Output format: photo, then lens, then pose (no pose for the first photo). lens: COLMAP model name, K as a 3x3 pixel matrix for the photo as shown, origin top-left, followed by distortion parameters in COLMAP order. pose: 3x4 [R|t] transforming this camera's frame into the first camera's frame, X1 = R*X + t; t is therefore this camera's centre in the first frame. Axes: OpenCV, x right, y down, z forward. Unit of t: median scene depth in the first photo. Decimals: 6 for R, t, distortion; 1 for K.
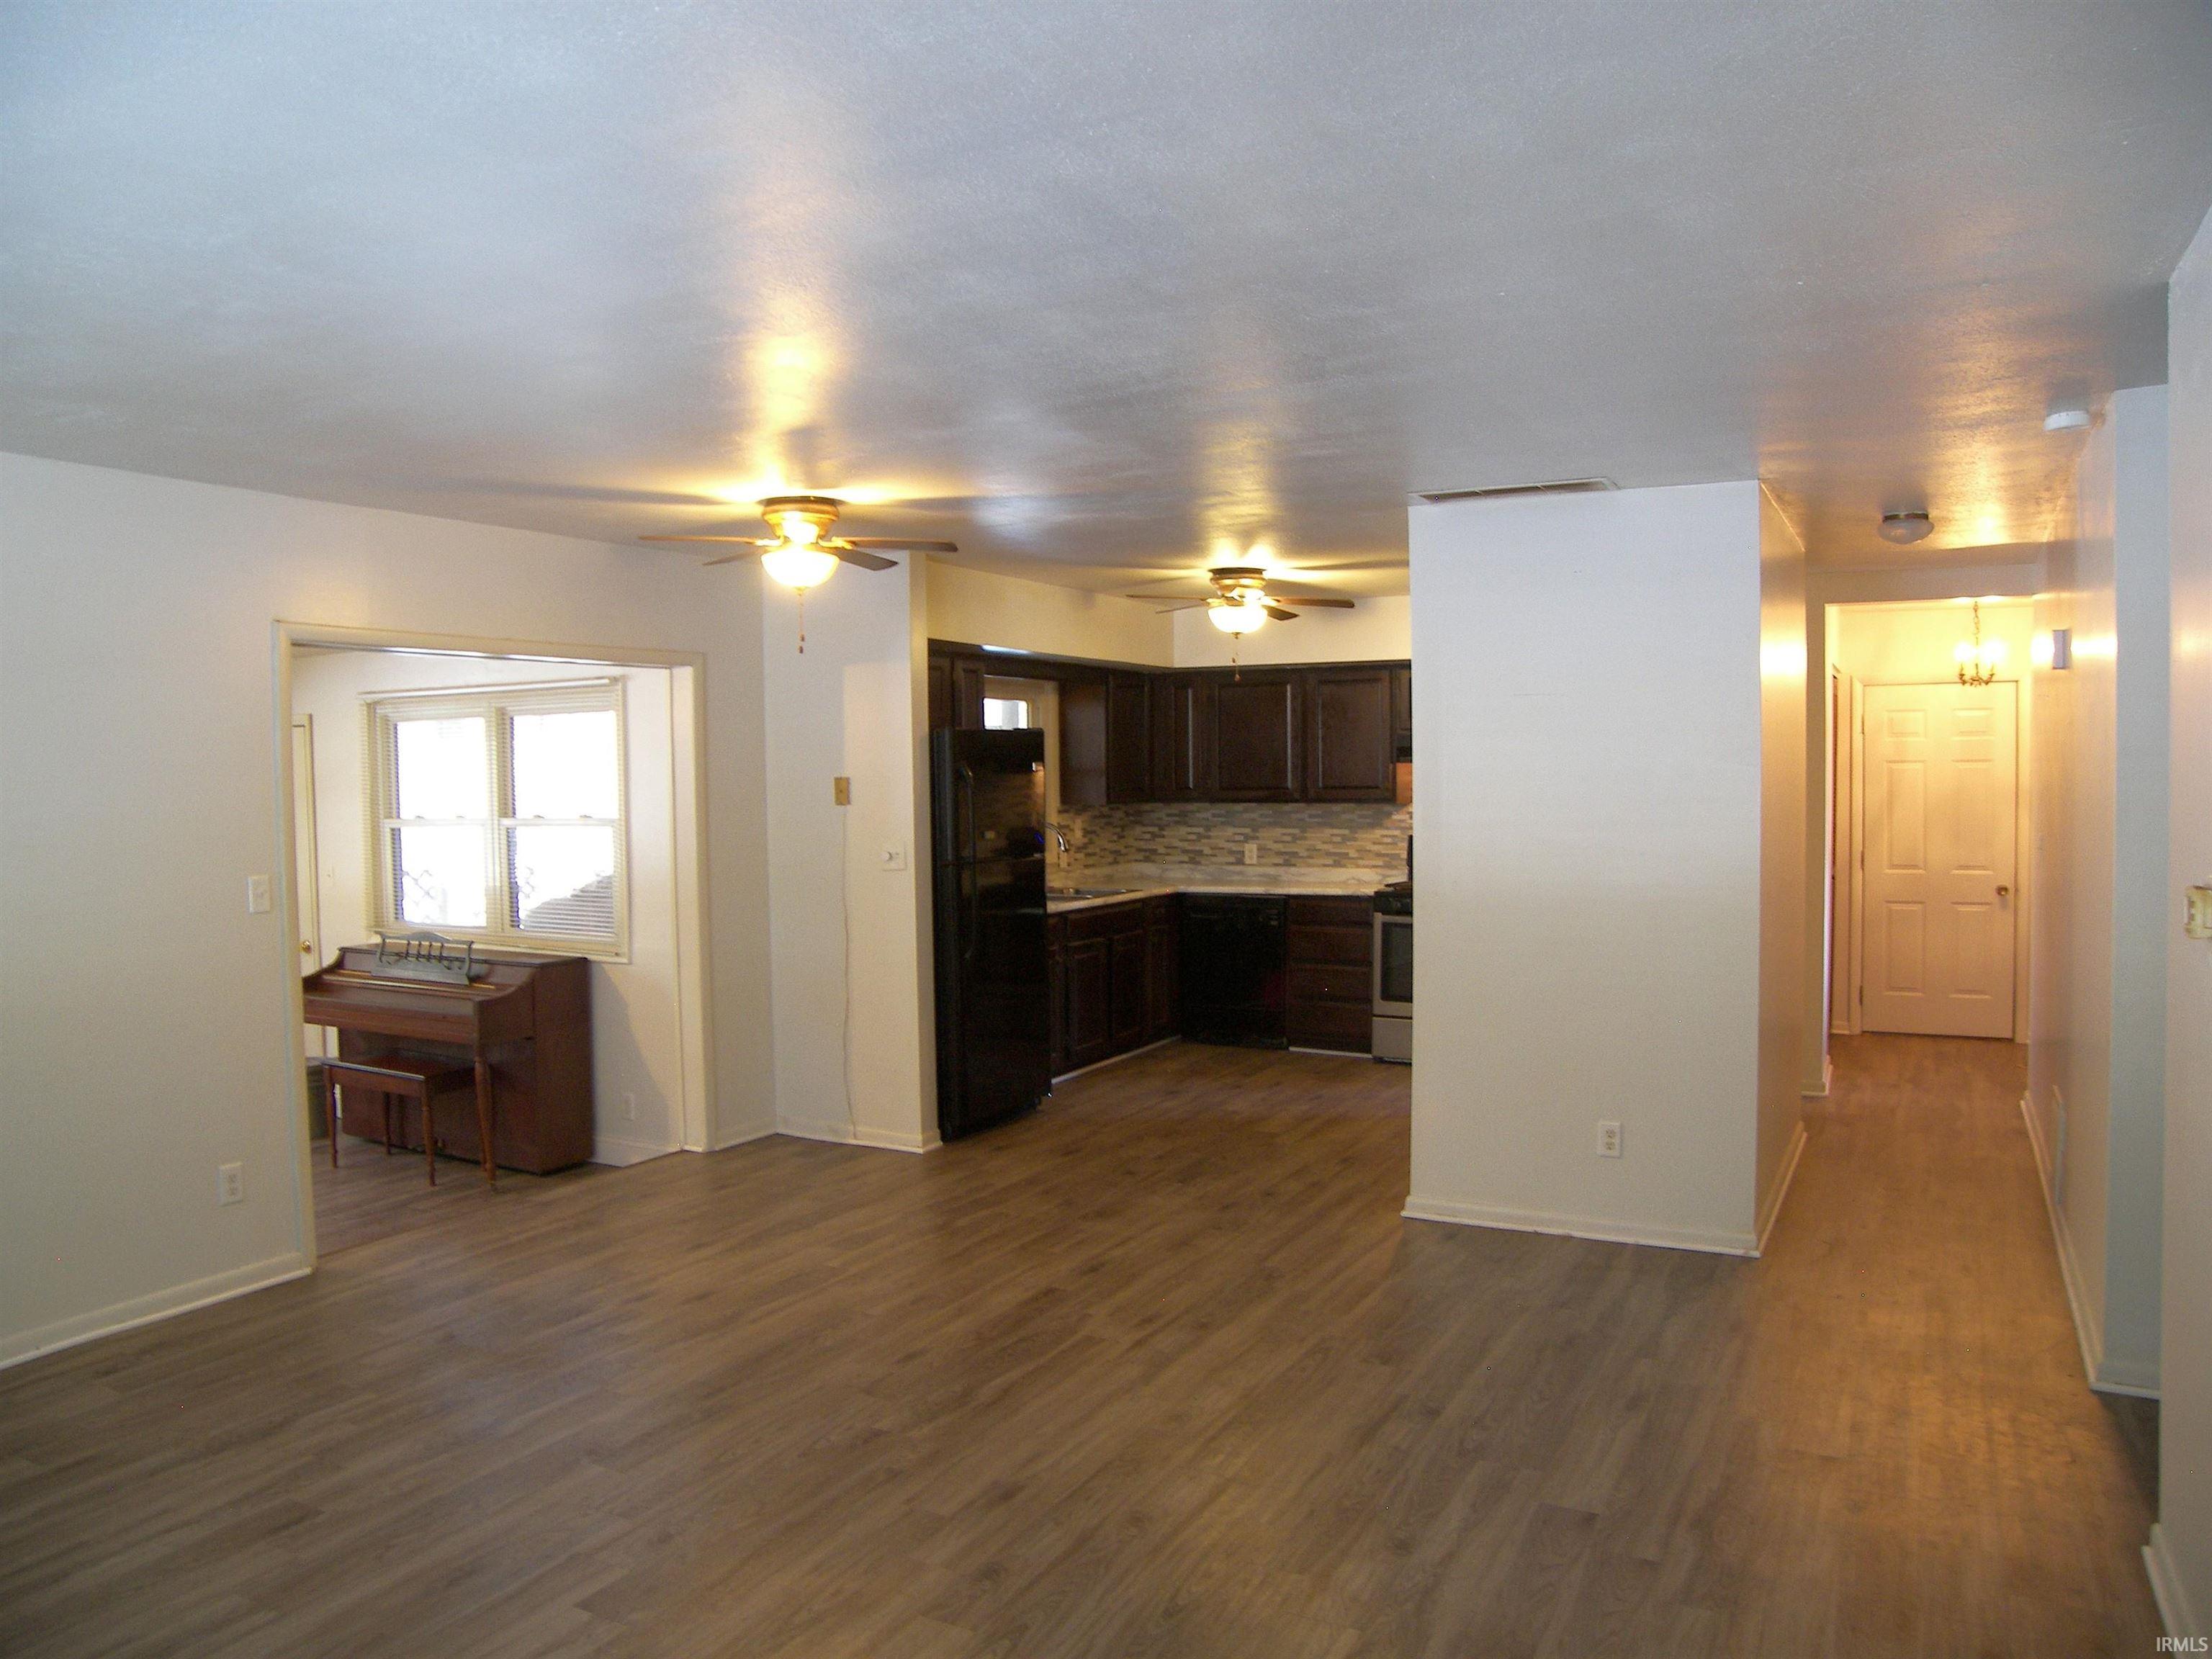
lens RADIAL K [[1555.8, 0, 1106.0], [0, 1555.8, 829.5], [0, 0, 1]] dist [-0.170600, 0.114944]
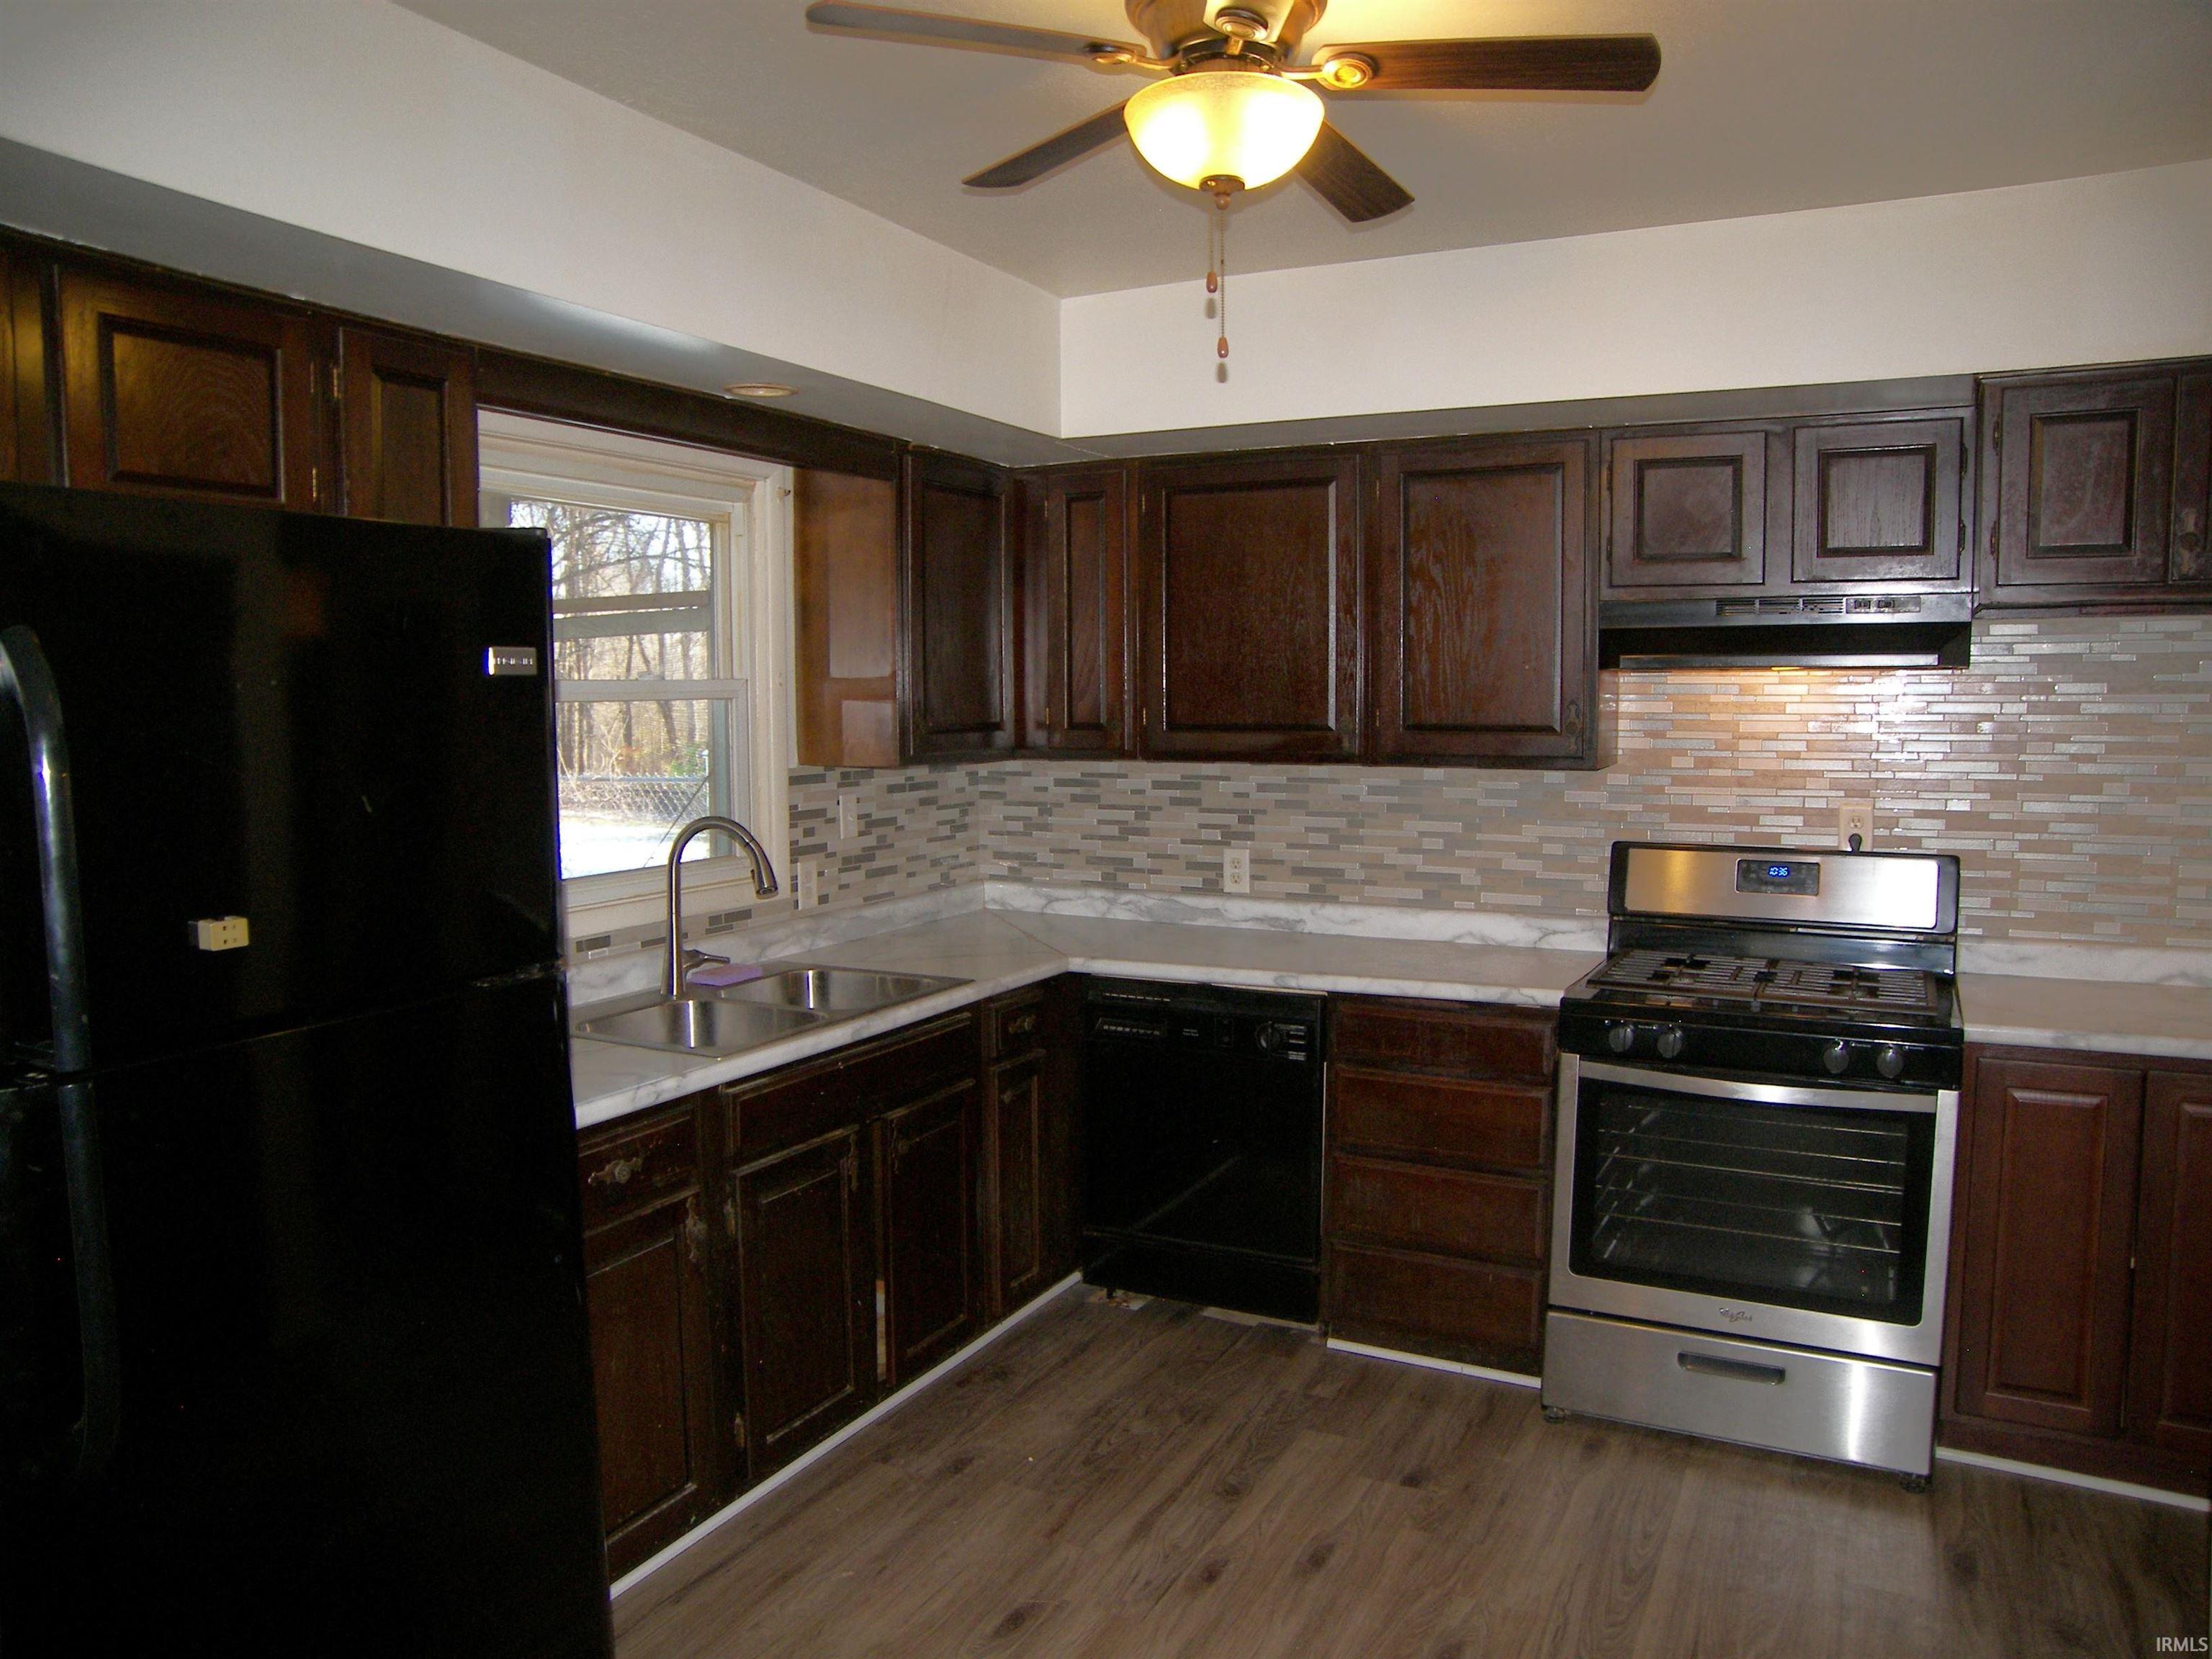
lens RADIAL K [[1555.8, 0, 1106.0], [0, 1555.8, 829.5], [0, 0, 1]] dist [-0.170600, 0.114944]
pose [[0.999587, 0.003448, 0.028545, 0.071773], [-0.004815, 0.998837, 0.047967, -0.030744], [-0.028346, -0.048085, 0.998441, 0.936046]]
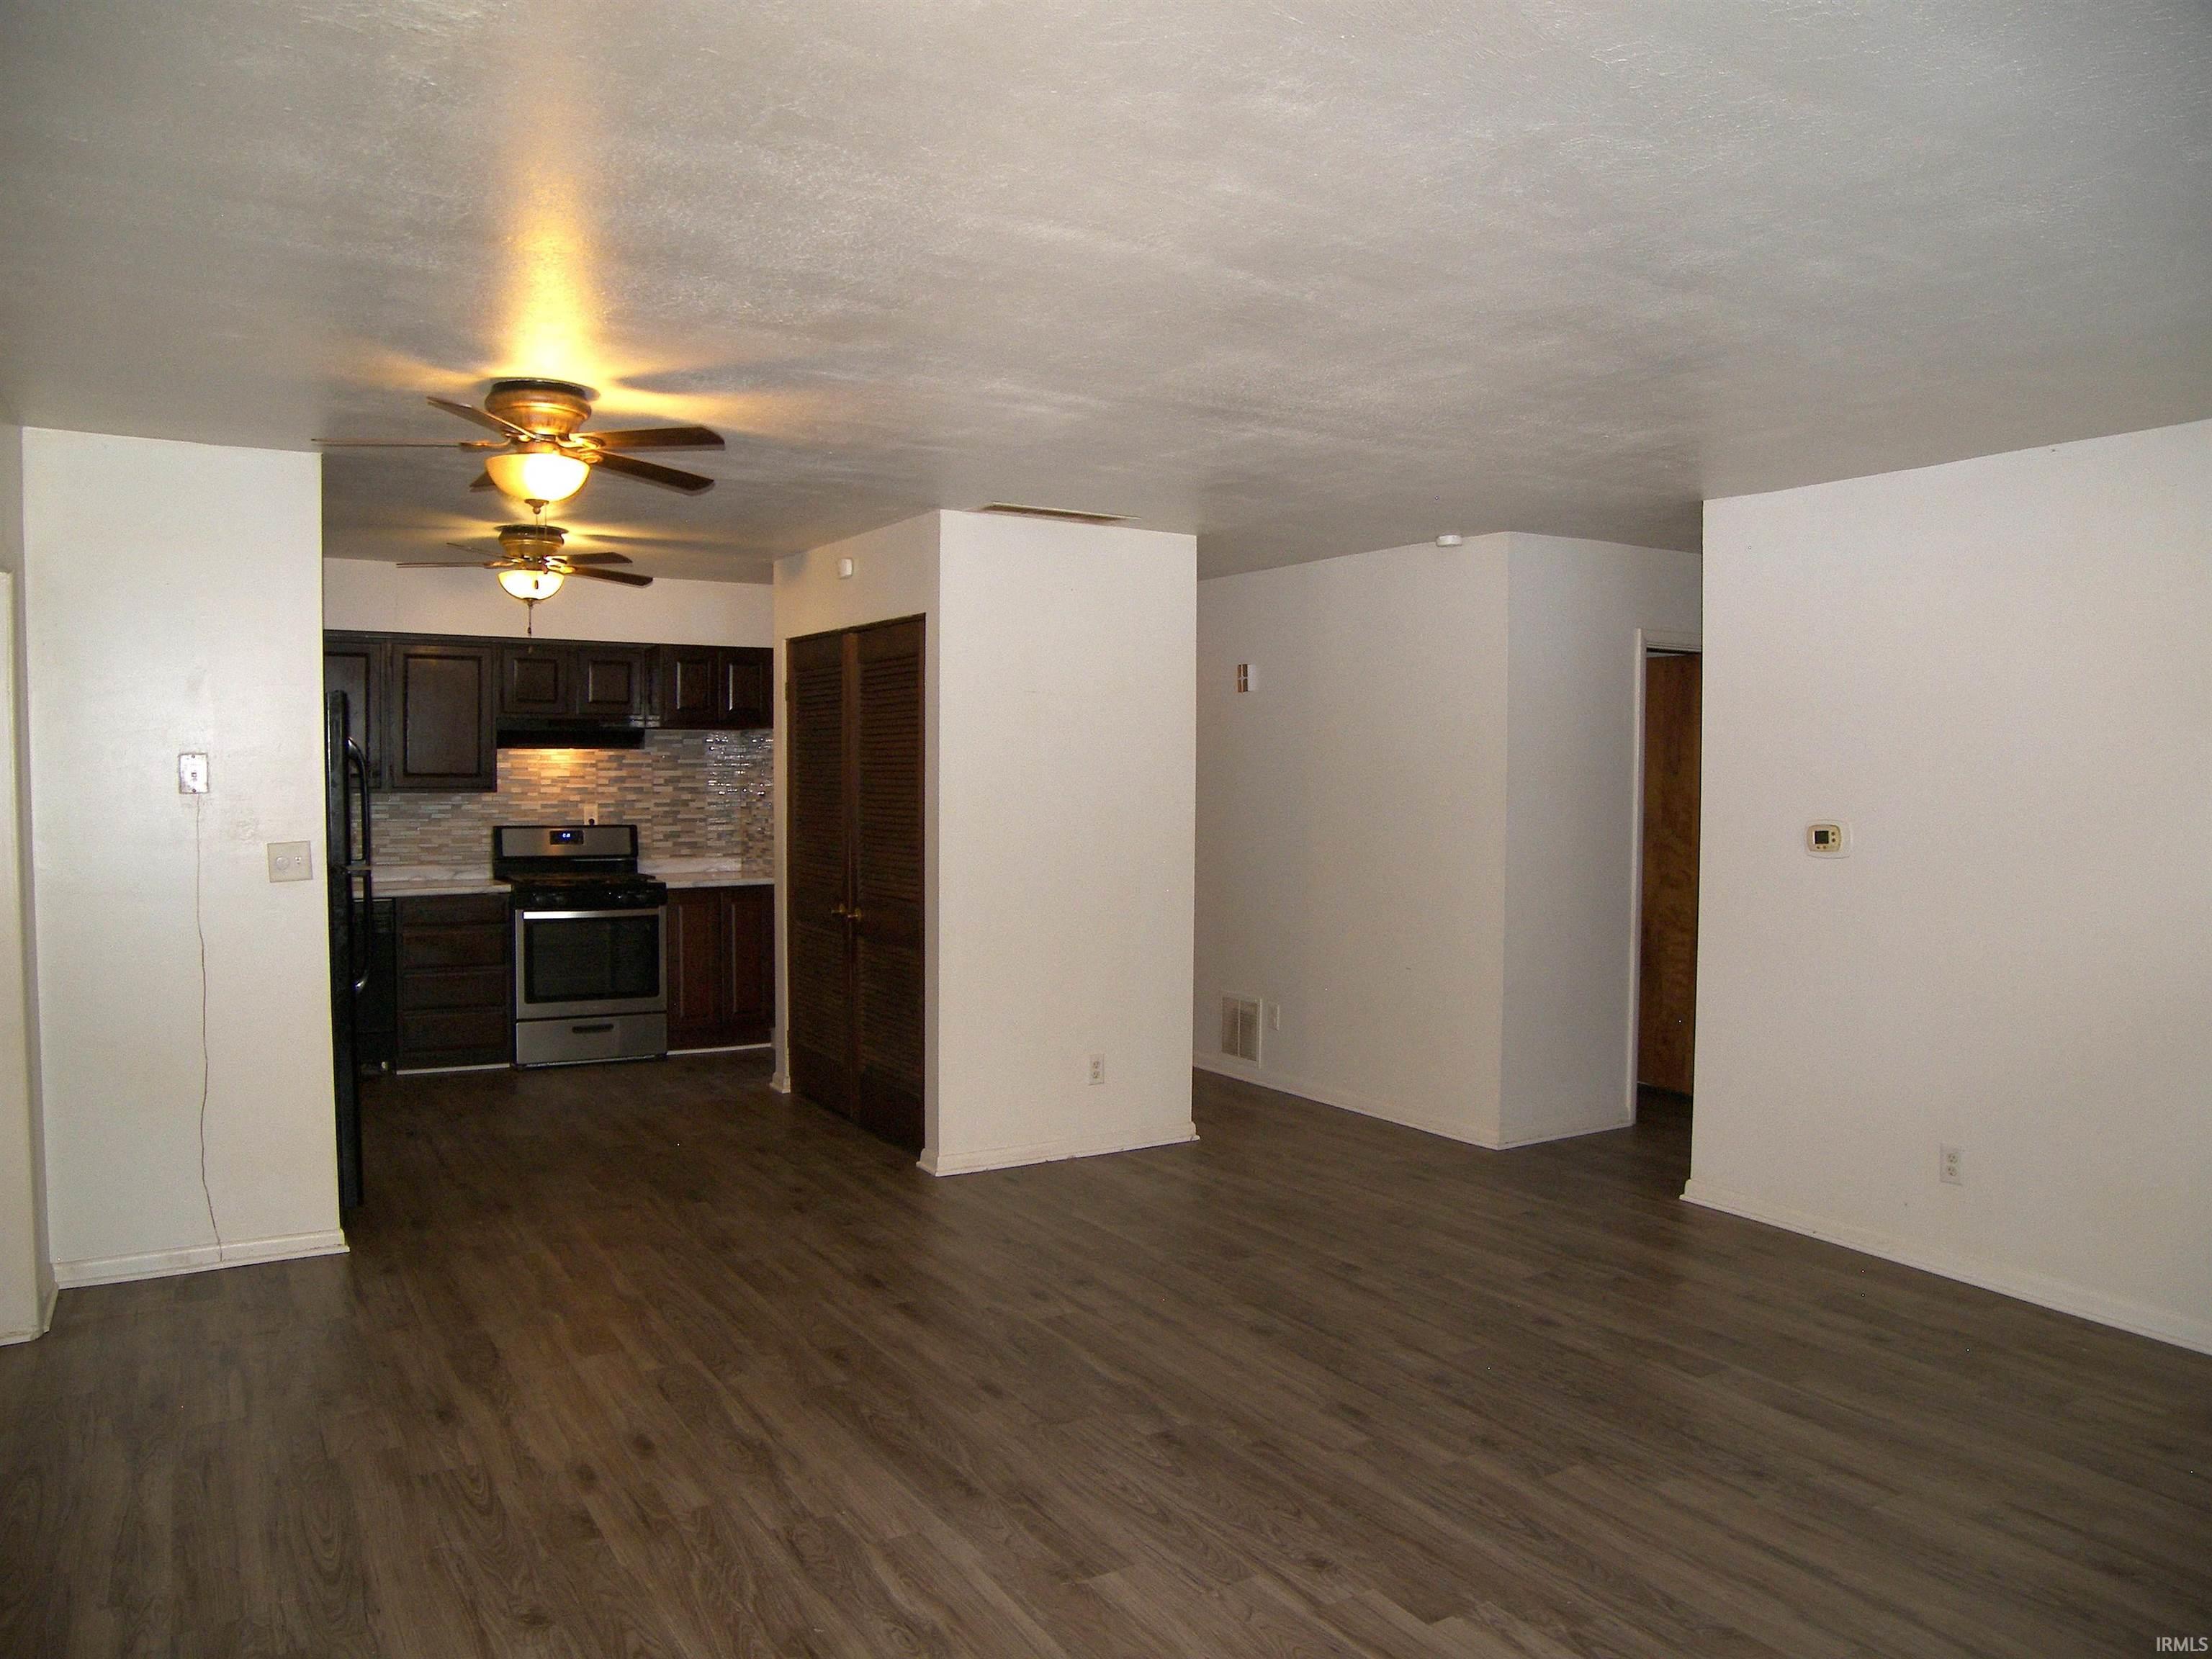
lens RADIAL K [[1555.8, 0, 1106.0], [0, 1555.8, 829.5], [0, 0, 1]] dist [-0.170600, 0.114944]
pose [[0.499687, -0.025105, 0.865842, -0.657991], [0.020587, 0.999642, 0.017103, -0.003852], [-0.865961, 0.009279, 0.500025, 0.357539]]
